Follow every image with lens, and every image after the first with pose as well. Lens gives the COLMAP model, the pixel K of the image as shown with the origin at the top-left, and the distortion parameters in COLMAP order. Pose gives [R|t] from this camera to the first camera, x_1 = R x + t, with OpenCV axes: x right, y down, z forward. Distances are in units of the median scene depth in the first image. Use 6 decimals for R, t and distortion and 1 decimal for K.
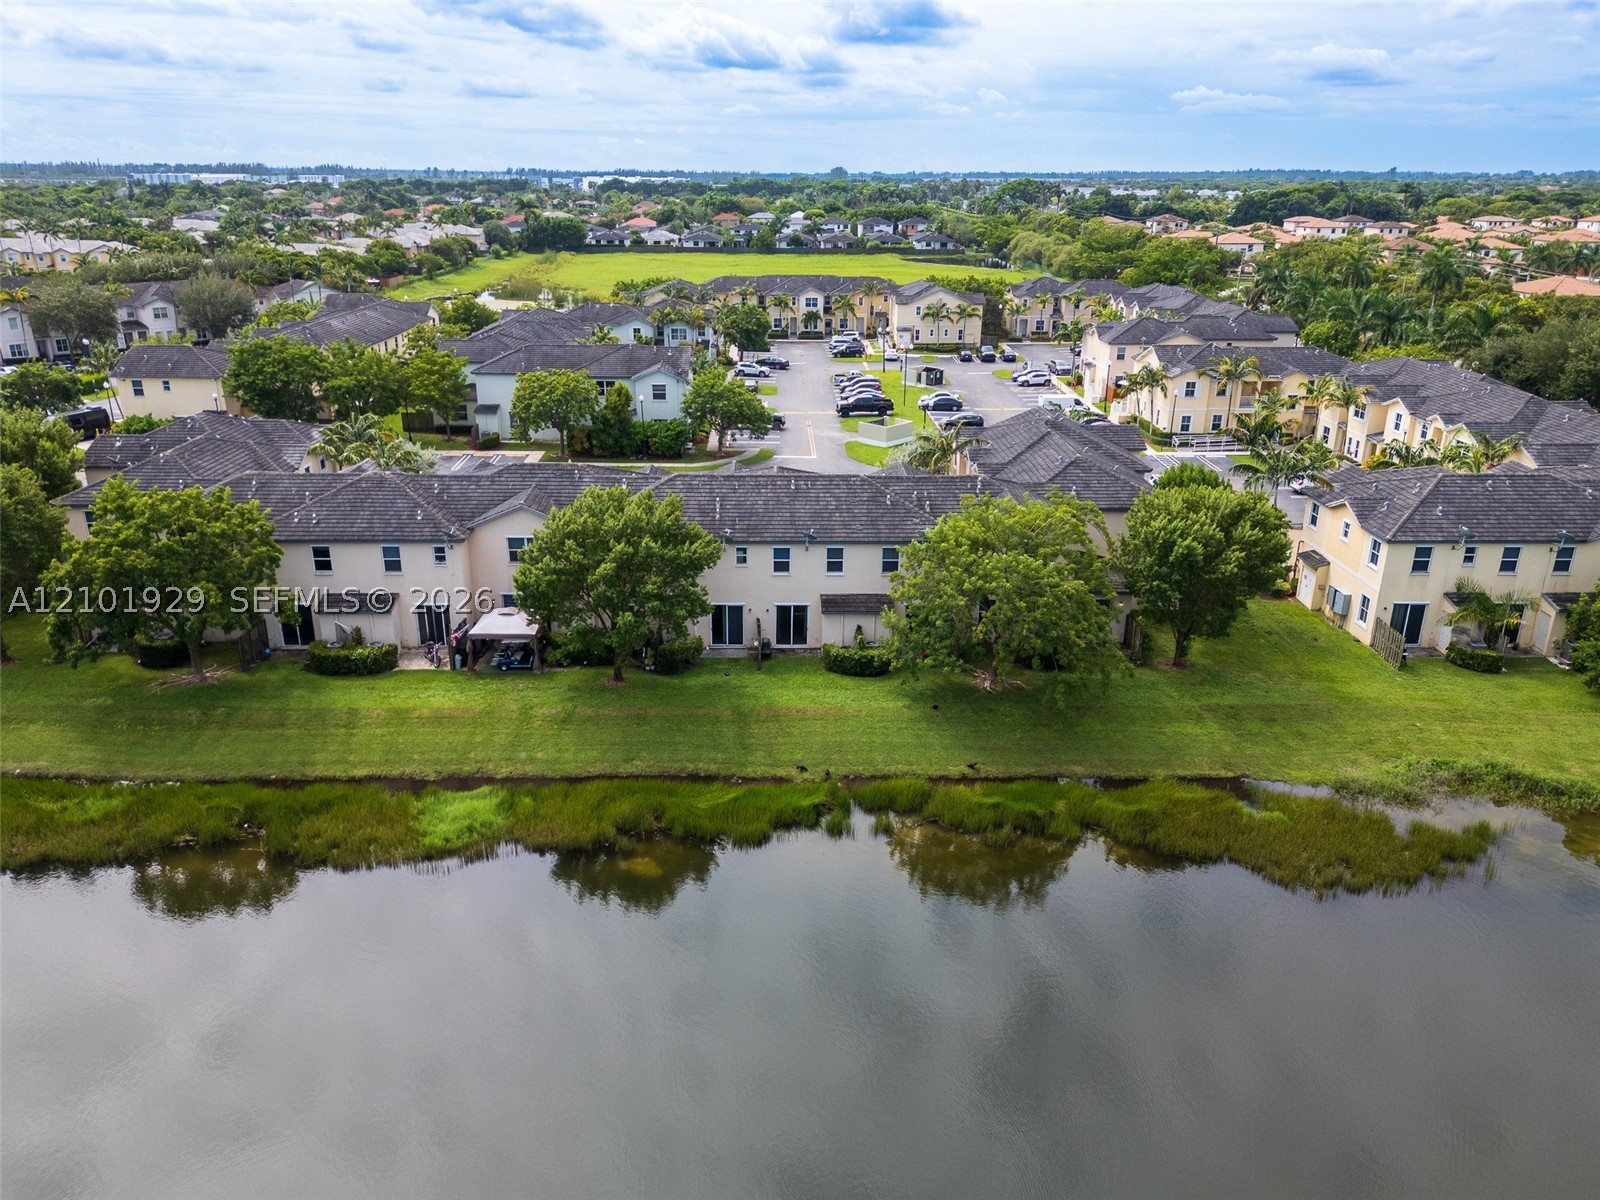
lens RADIAL K [[1129.6, 0, 794.5], [0, 1129.6, 599.7], [0, 0, 1]] dist [0.083310, -0.088154]
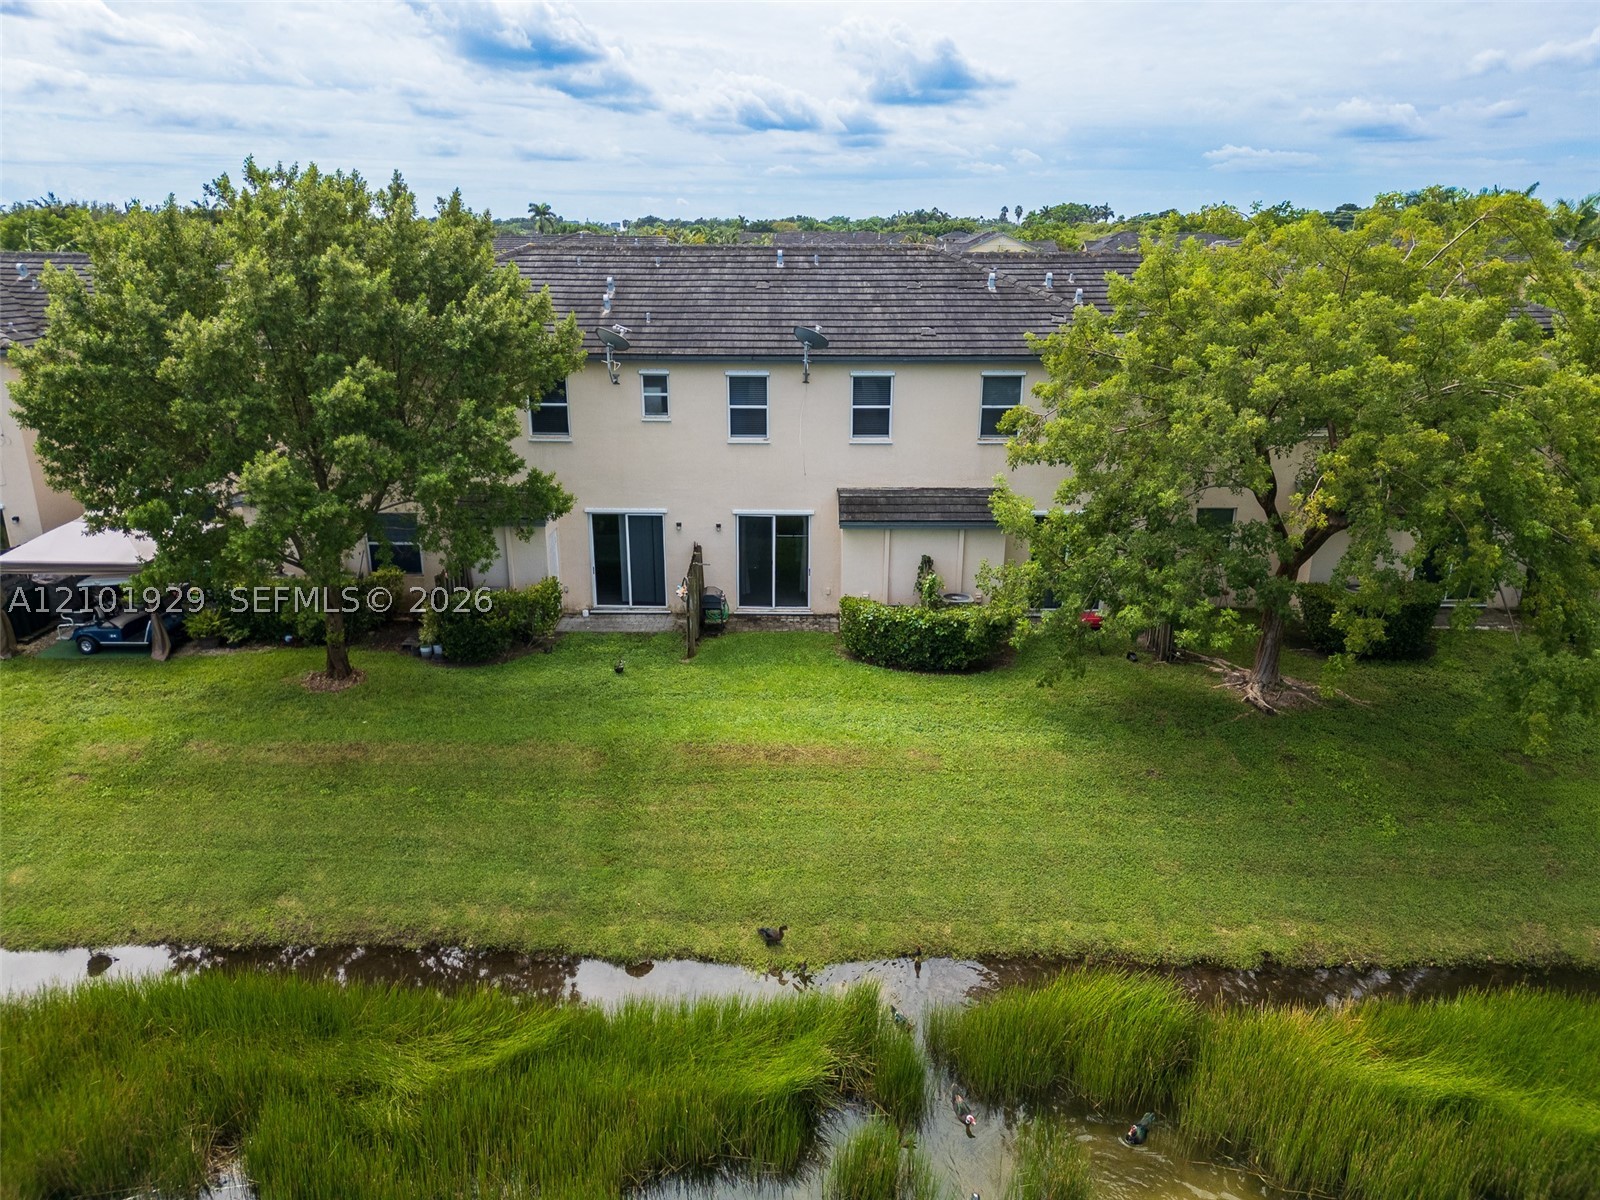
lens RADIAL K [[1129.6, 0, 794.5], [0, 1129.6, 599.7], [0, 0, 1]] dist [0.083310, -0.088154]
pose [[0.999500, 0.005210, -0.031186, 0.020281], [-0.006507, 0.999113, -0.041614, 0.057162], [0.030941, 0.041796, 0.998647, 0.568495]]
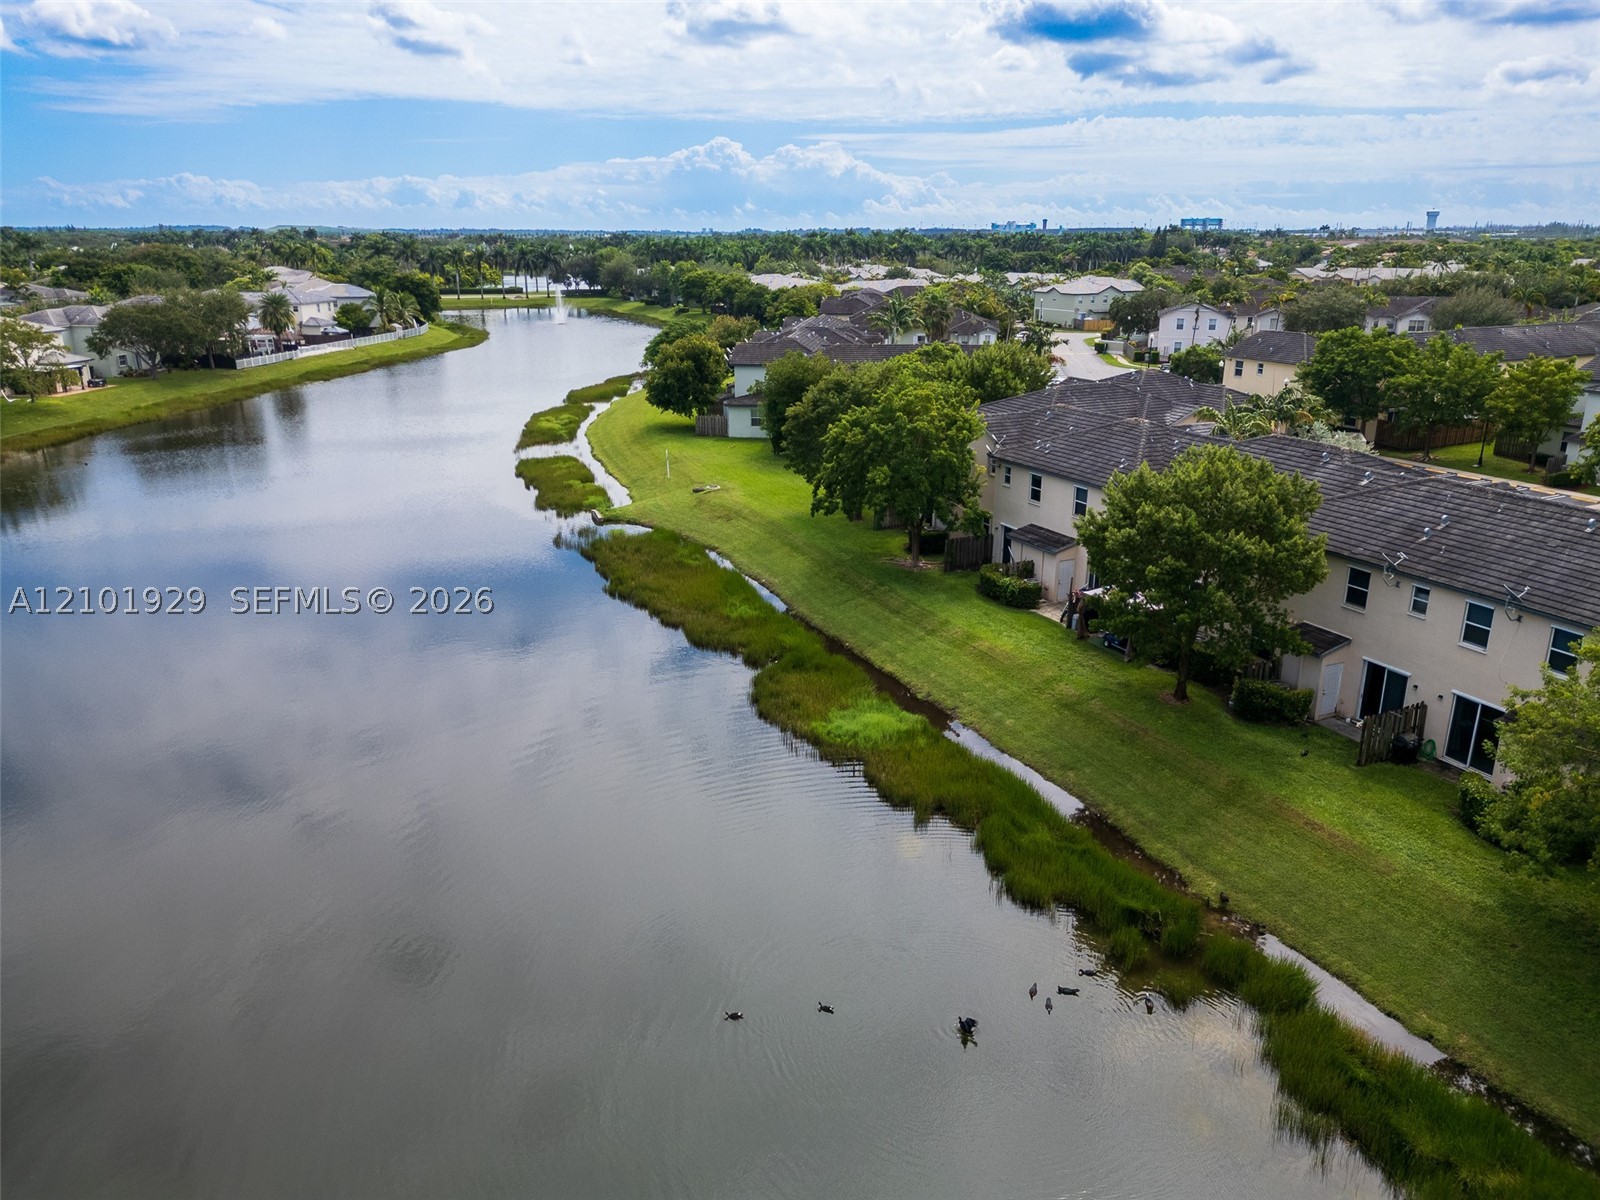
lens RADIAL K [[1129.6, 0, 794.5], [0, 1129.6, 599.7], [0, 0, 1]] dist [0.083310, -0.088154]
pose [[0.408064, 0.271907, -0.871522, 0.383162], [-0.314249, 0.938117, 0.145547, -0.022206], [0.857165, 0.214483, 0.468258, 0.376791]]
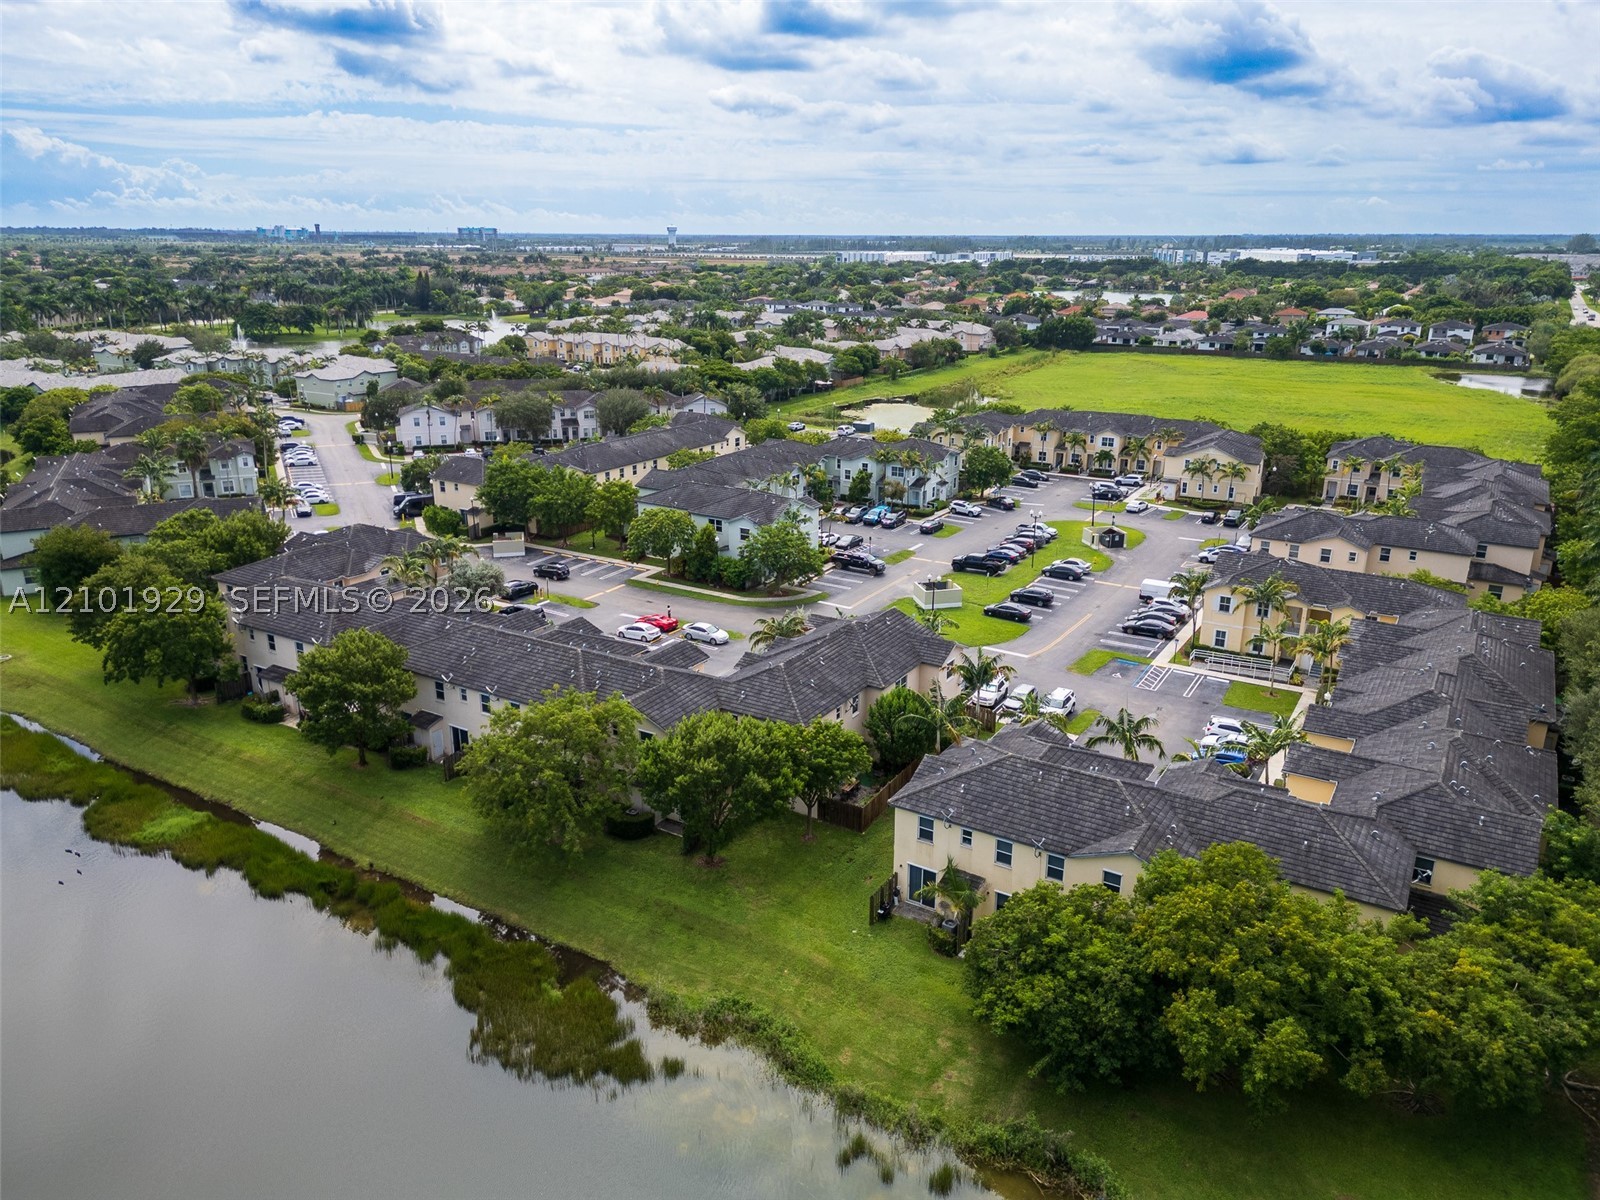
lens RADIAL K [[1129.6, 0, 794.5], [0, 1129.6, 599.7], [0, 0, 1]] dist [0.083310, -0.088154]
pose [[0.841352, 0.160609, -0.516073, 0.963035], [-0.185616, 0.982617, 0.003194, -0.227010], [0.507615, 0.093104, 0.856539, 0.028270]]
